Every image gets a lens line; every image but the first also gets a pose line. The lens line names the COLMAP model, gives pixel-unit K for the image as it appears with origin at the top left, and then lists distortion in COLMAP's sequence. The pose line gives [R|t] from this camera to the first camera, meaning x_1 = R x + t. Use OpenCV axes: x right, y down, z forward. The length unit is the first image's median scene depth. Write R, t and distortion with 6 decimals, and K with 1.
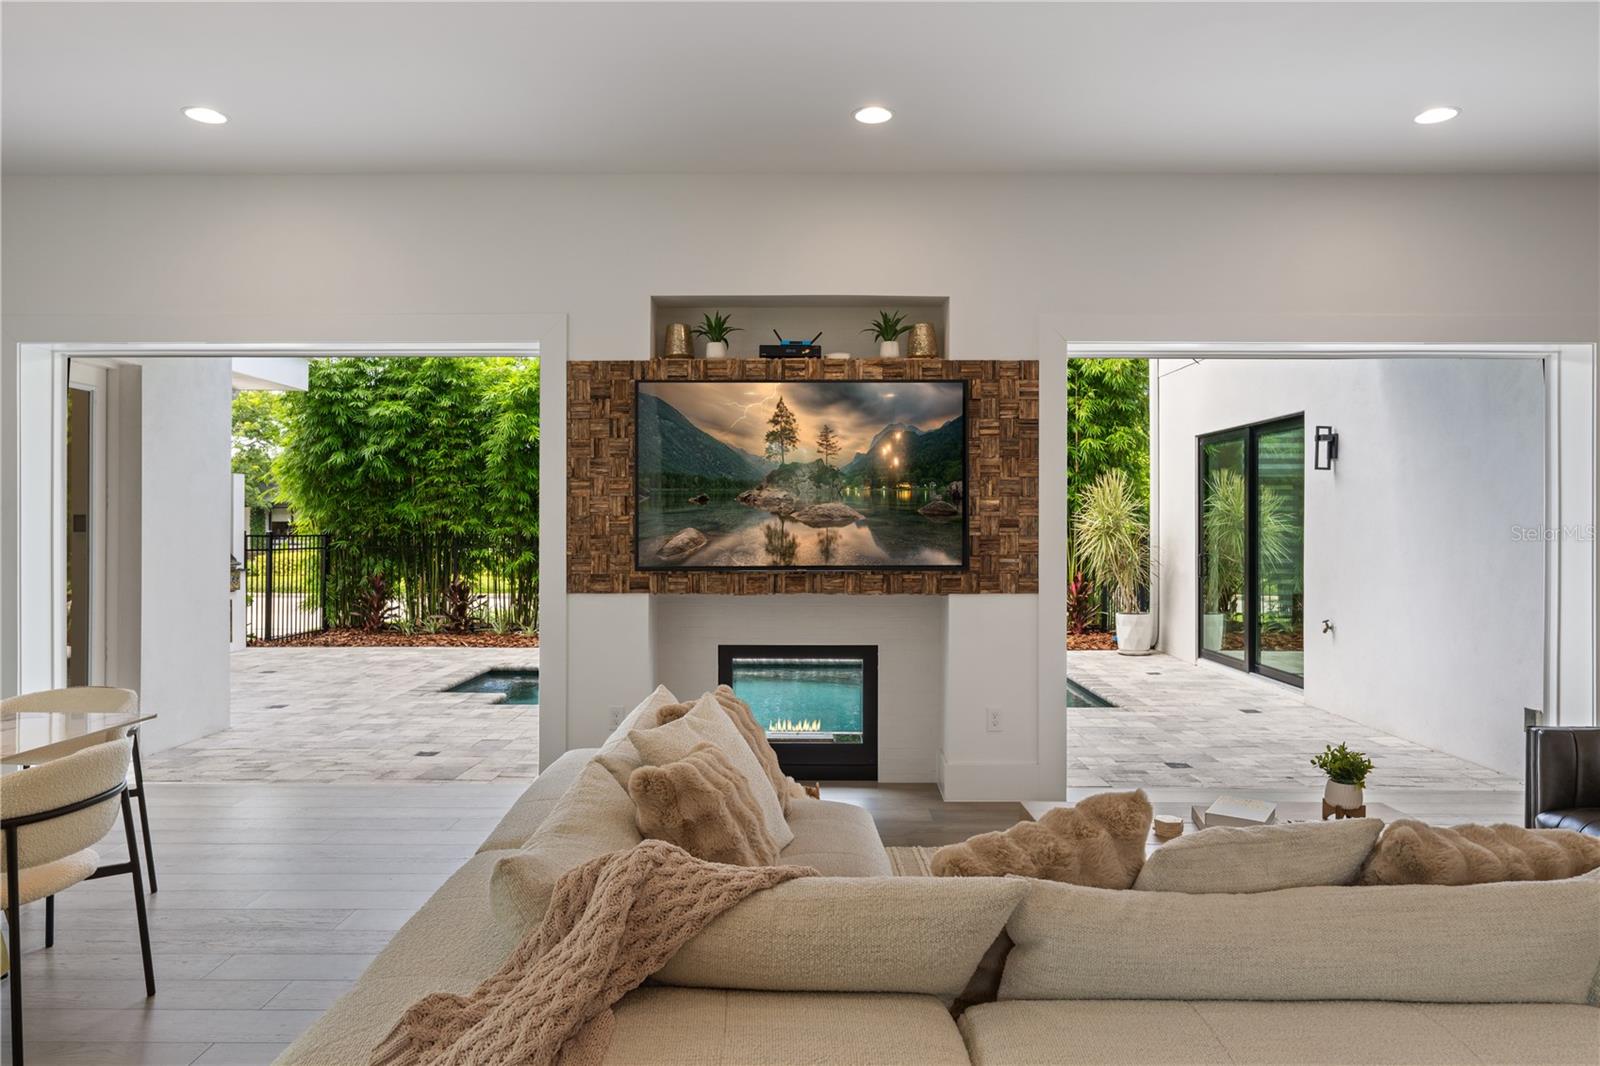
lens RADIAL K [[981.2, 0, 791.2], [0, 981.2, 525.9], [0, 0, 1]] dist [-0.005729, 0.000115]
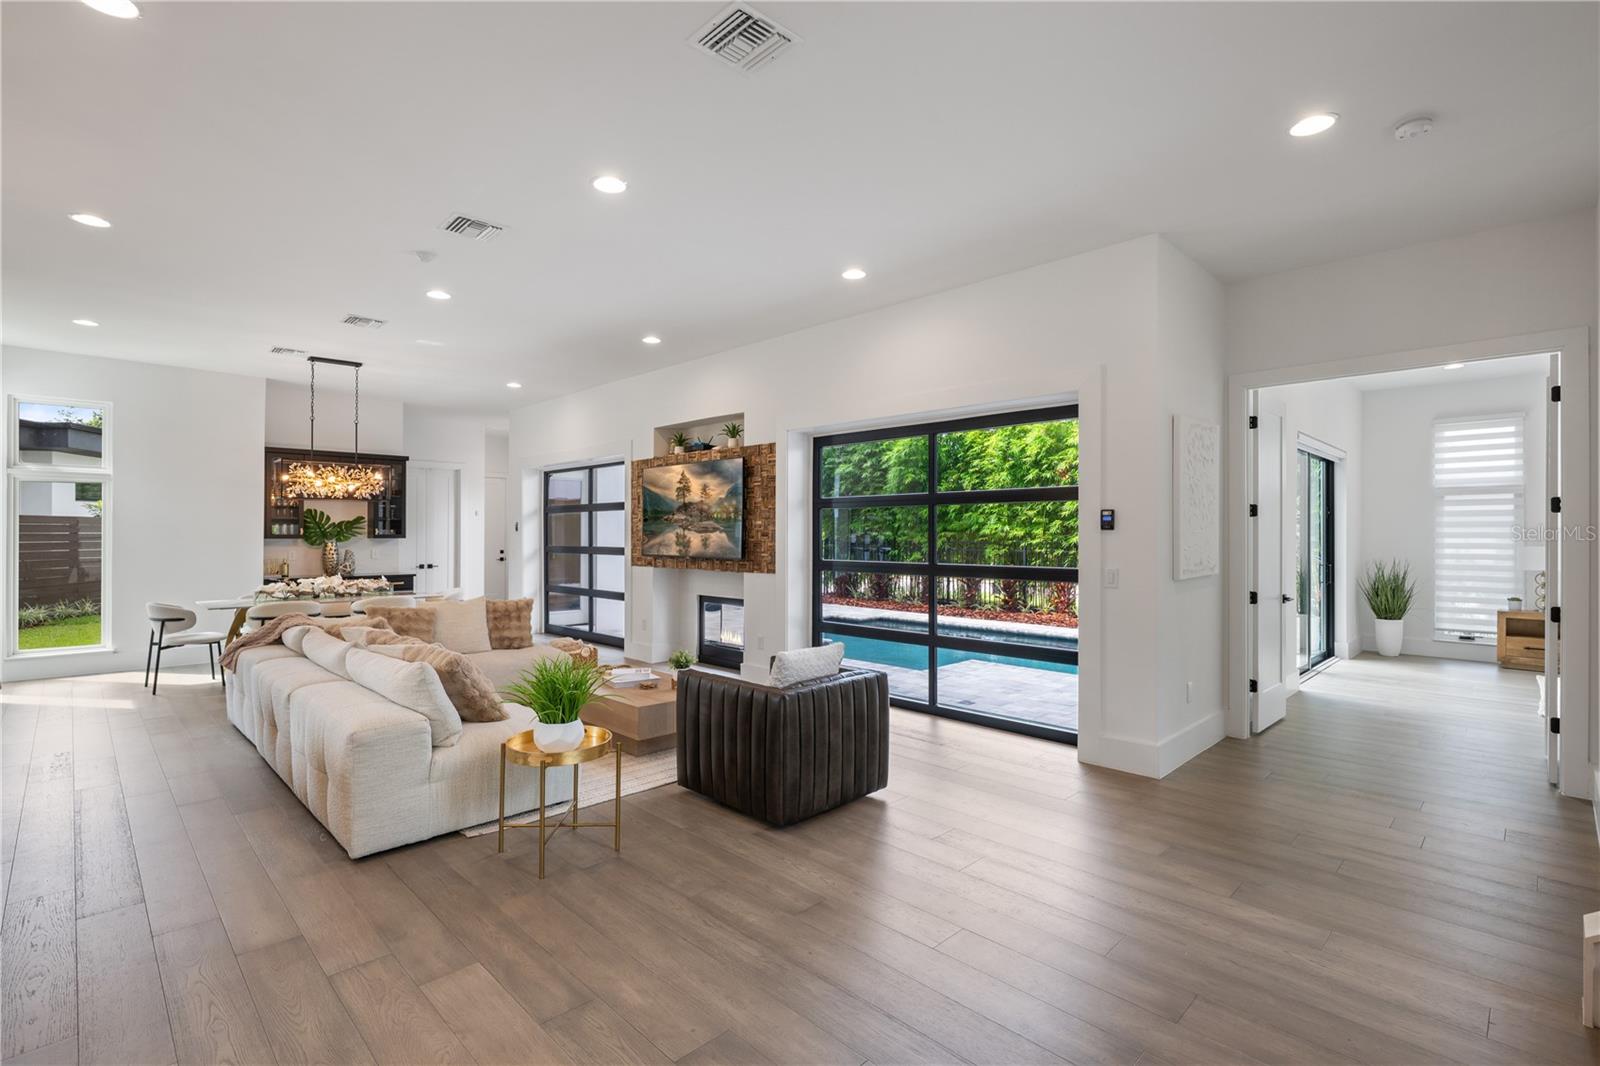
lens RADIAL K [[720.1, 0, 831.7], [0, 720.1, 529.7], [0, 0, 1]] dist [-0.004286, 0.000457]
pose [[0.728765, -0.002881, -0.684757, 1.190280], [-0.002773, 0.999971, -0.007158, -0.001339], [0.684758, 0.007115, 0.728736, 0.117173]]
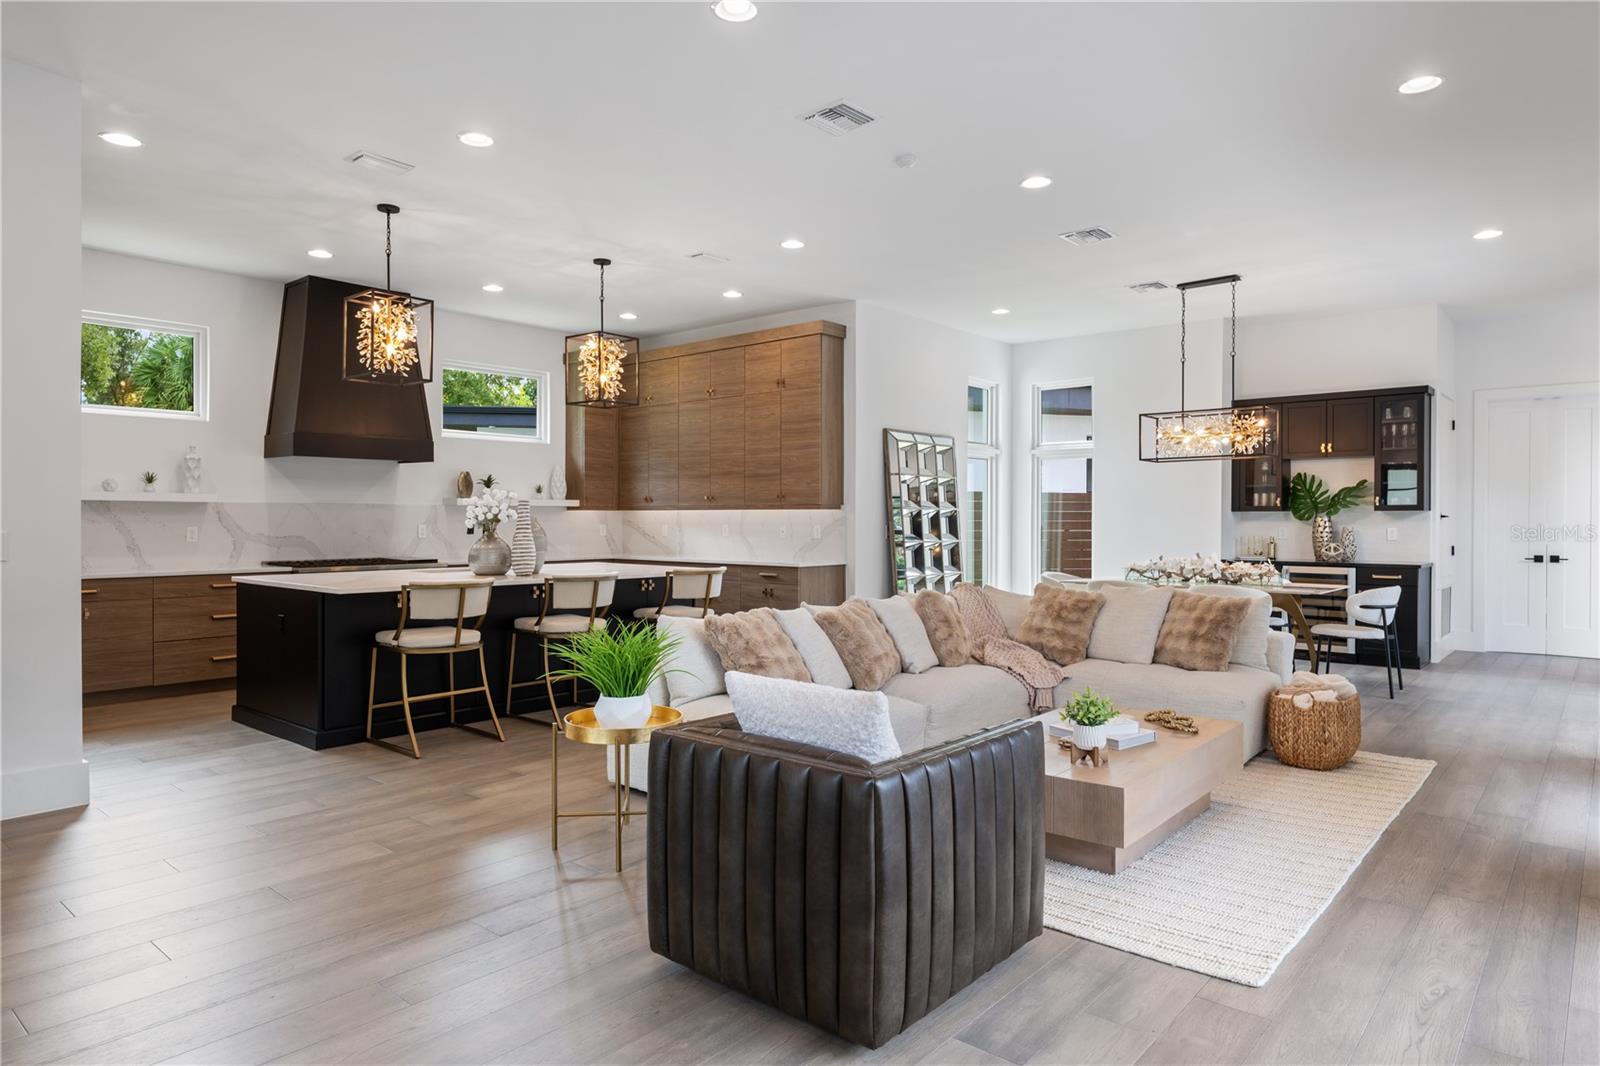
lens RADIAL K [[966.0, 0, 788.8], [0, 966.0, 524.7], [0, 0, 1]] dist [0.001672, -0.000574]
pose [[-0.640713, 0.003342, -0.767773, 1.071081], [-0.003467, 0.999968, 0.007246, 0.025963], [0.767773, 0.007304, -0.640681, 0.937777]]
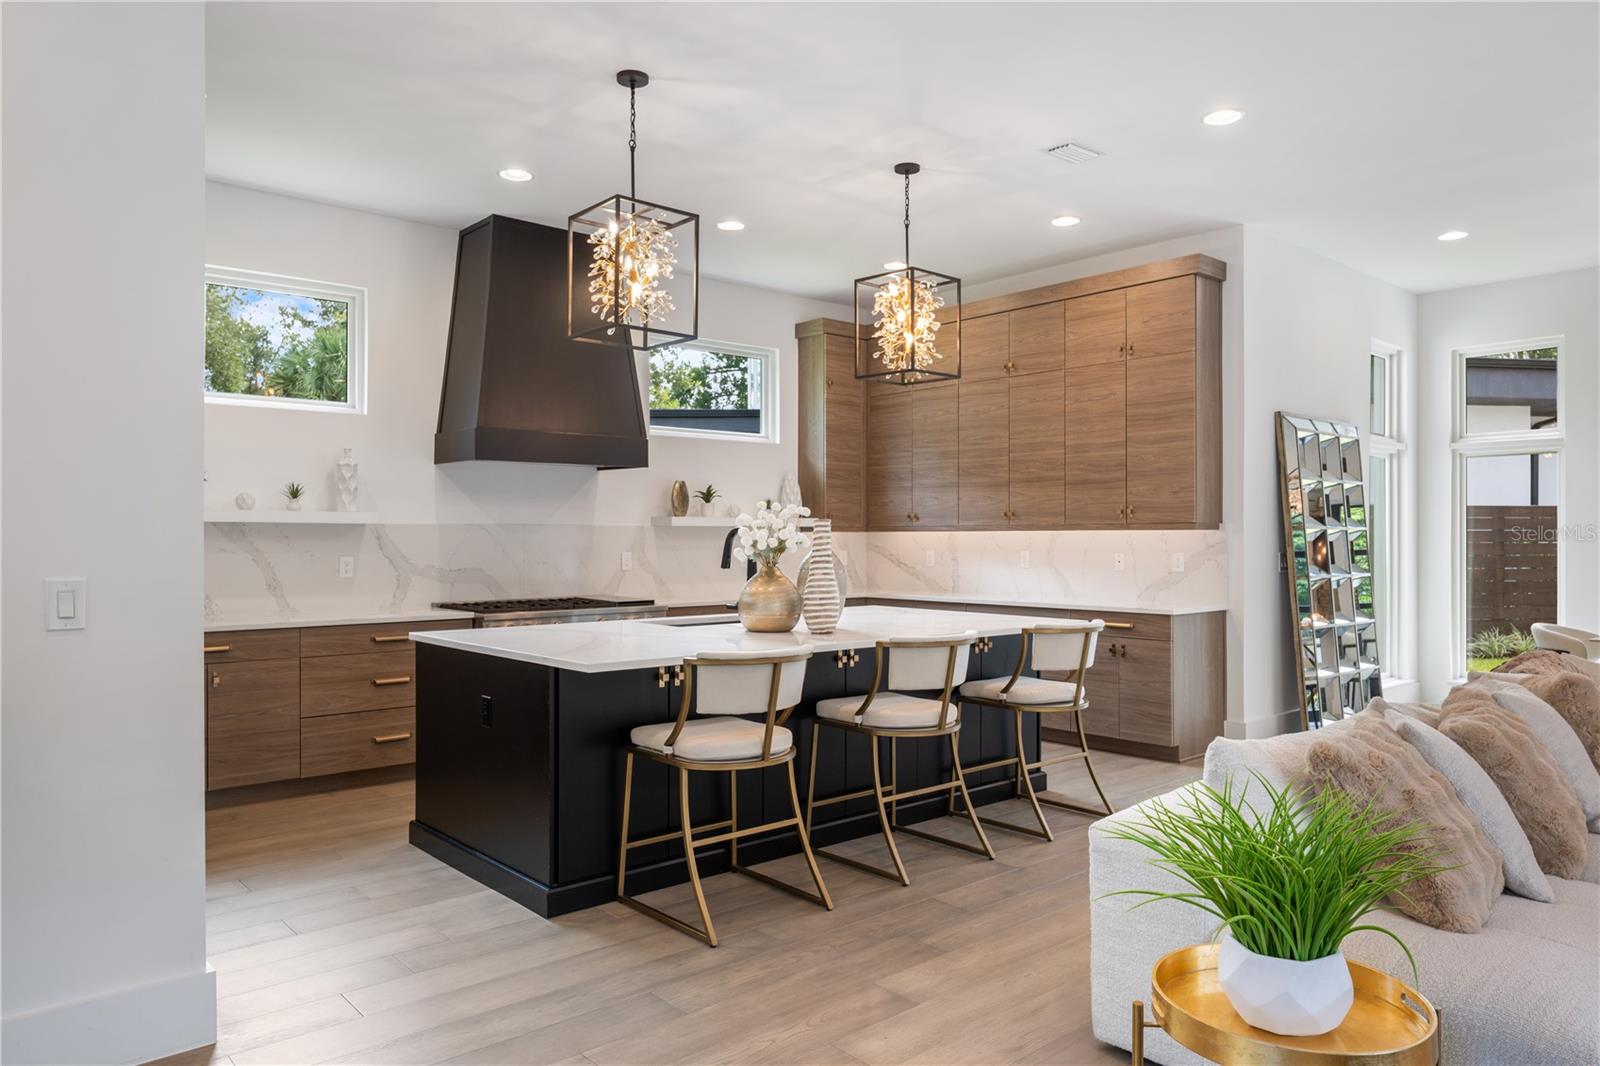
lens RADIAL K [[1074.9, 0, 786.7], [0, 1074.9, 540.2], [0, 0, 1]] dist [0.005455, -0.002879]
pose [[-0.743941, 0.001649, -0.668243, 0.970096], [-0.000457, 0.999995, 0.002976, 0.020225], [0.668245, 0.002519, -0.743937, 0.551277]]
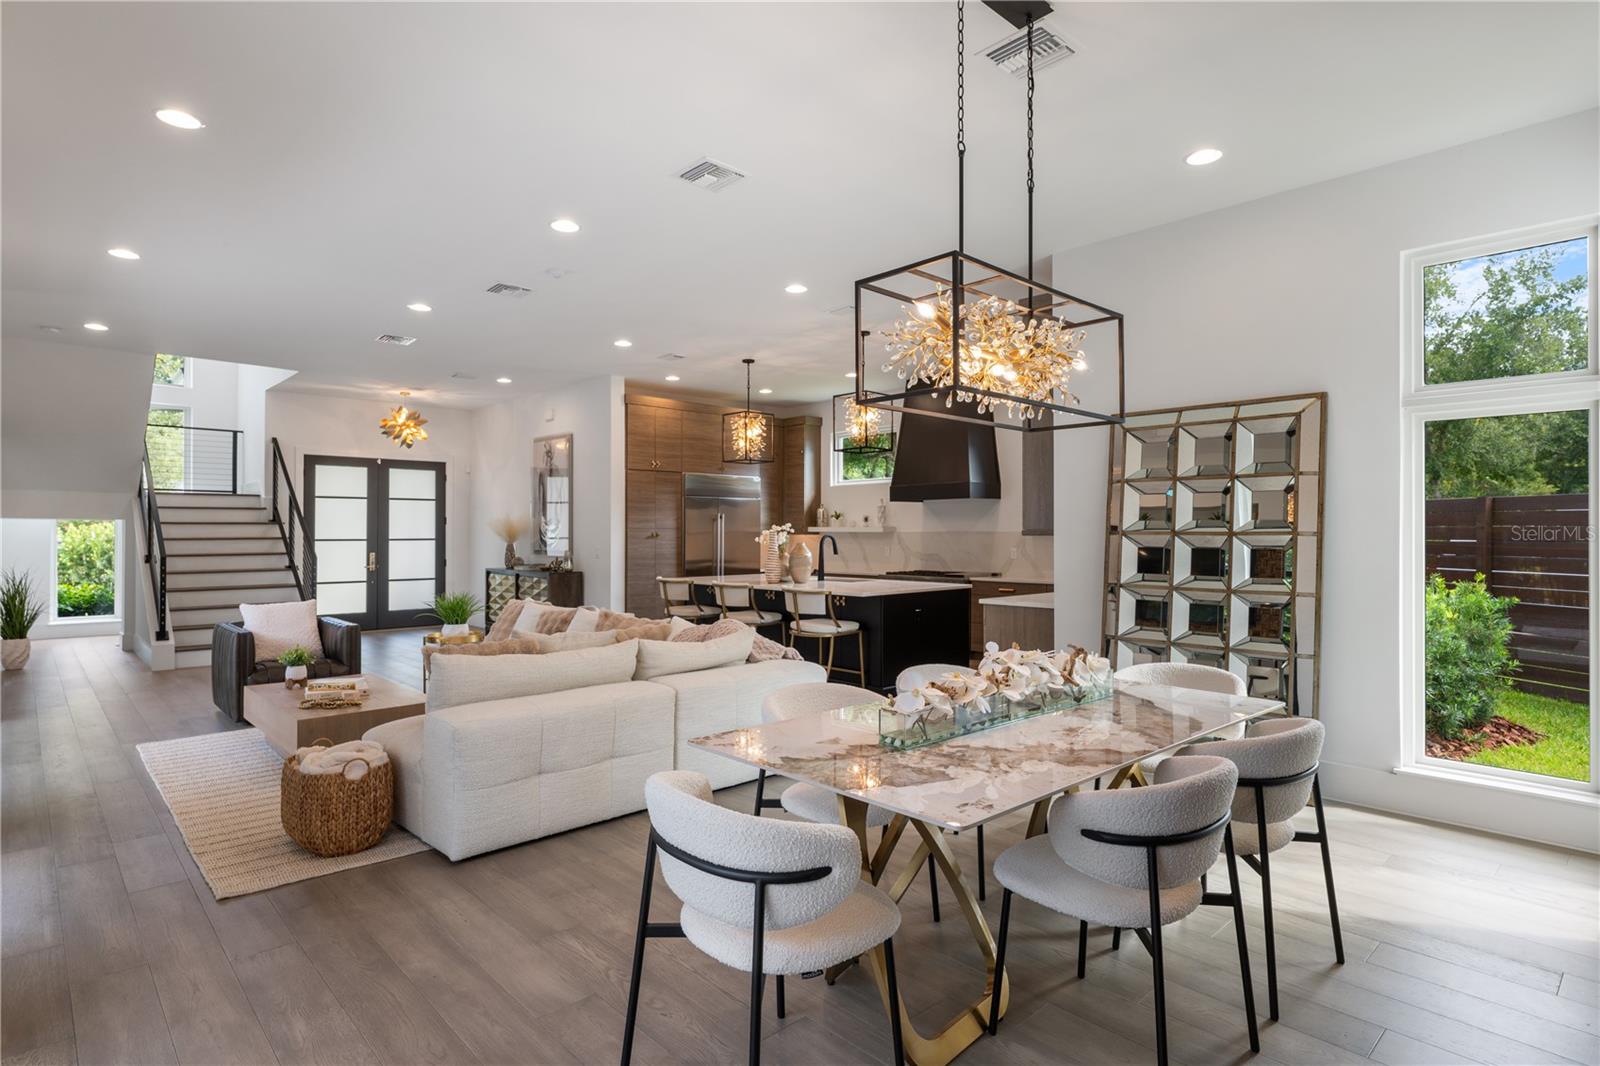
lens RADIAL K [[808.6, 0, 779.0], [0, 808.6, 534.7], [0, 0, 1]] dist [0.003064, -0.002071]
pose [[-0.697197, -0.001157, 0.716879, -0.717277], [0.001222, 0.999995, 0.002804, 0.007009], [-0.716879, 0.002831, -0.697192, 0.933620]]
